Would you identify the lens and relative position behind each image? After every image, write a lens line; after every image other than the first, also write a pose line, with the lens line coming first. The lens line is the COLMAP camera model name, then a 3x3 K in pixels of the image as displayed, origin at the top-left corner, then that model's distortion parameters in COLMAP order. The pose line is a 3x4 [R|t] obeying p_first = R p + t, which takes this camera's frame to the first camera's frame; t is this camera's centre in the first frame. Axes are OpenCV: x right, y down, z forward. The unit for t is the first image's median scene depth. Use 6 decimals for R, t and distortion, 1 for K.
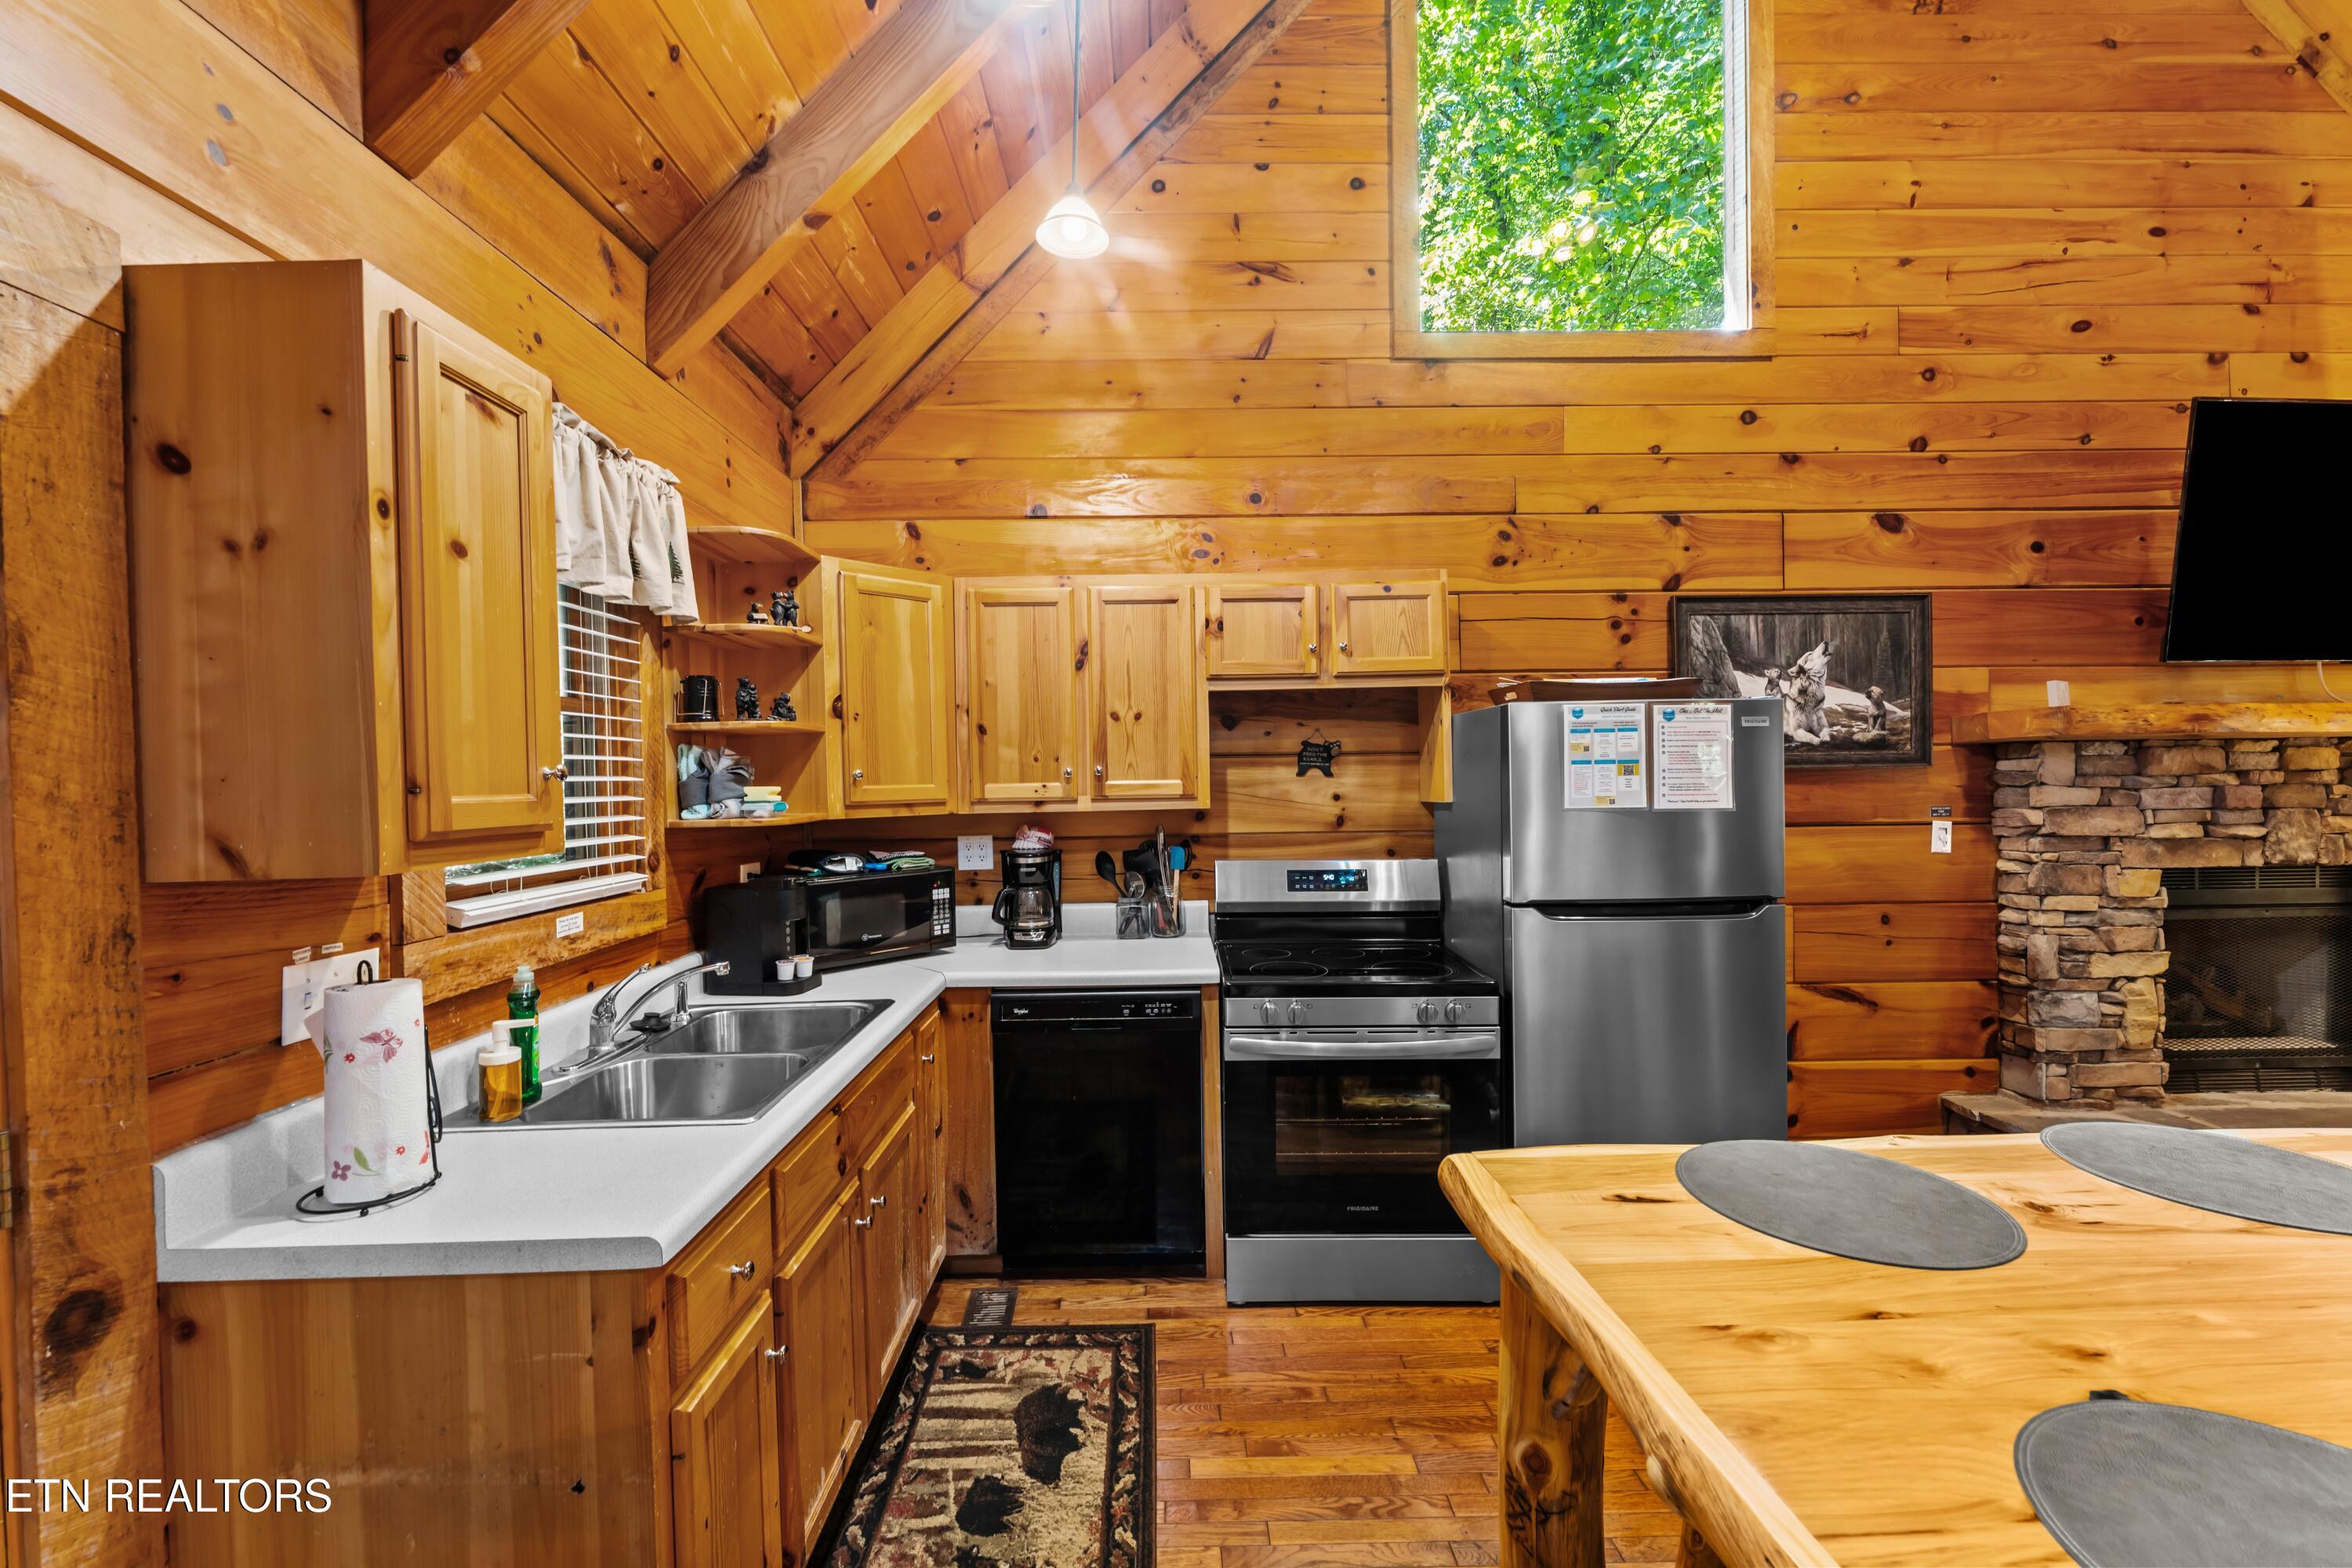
lens RADIAL K [[936.2, 0, 1174.5], [0, 936.2, 781.9], [0, 0, 1]] dist [-0.001085, -0.000290]
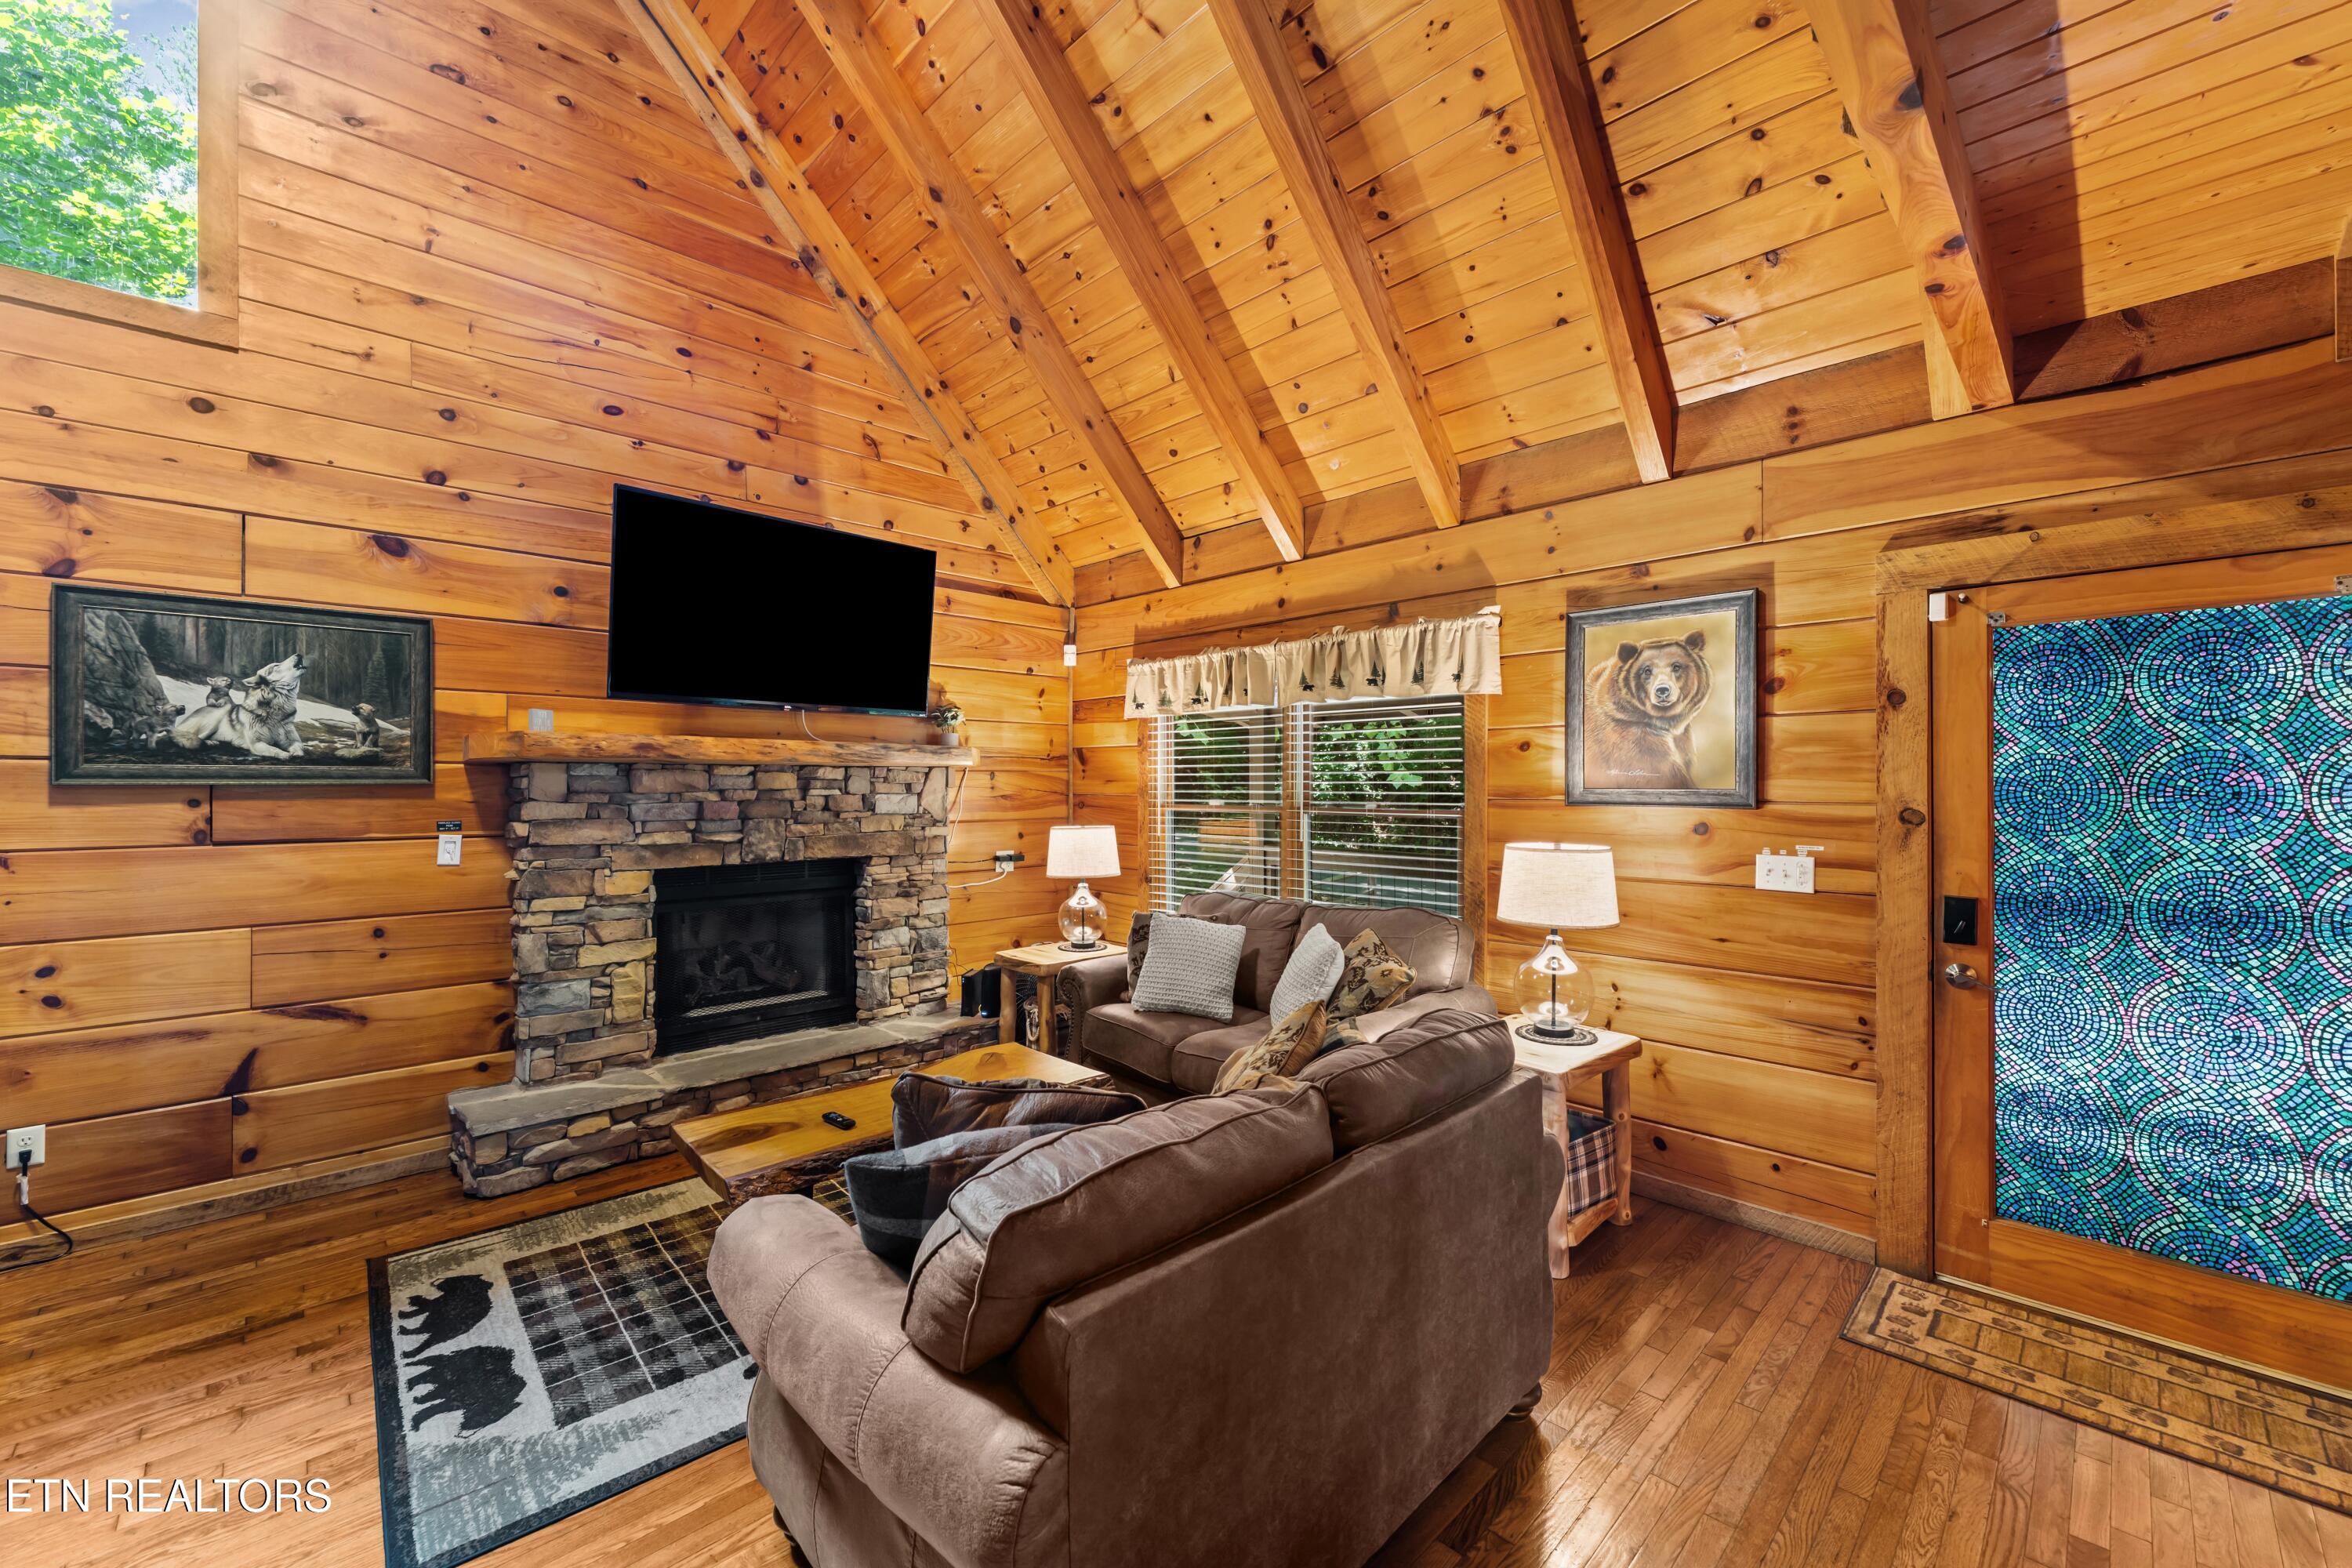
lens RADIAL K [[936.2, 0, 1173.3], [0, 936.2, 782.1], [0, 0, 1]] dist [-0.001085, -0.000290]
pose [[0.728578, 0.014719, 0.684805, 0.710099], [-0.002788, 0.999825, -0.018524, -0.000546], [-0.684957, 0.011587, 0.728491, -0.346834]]
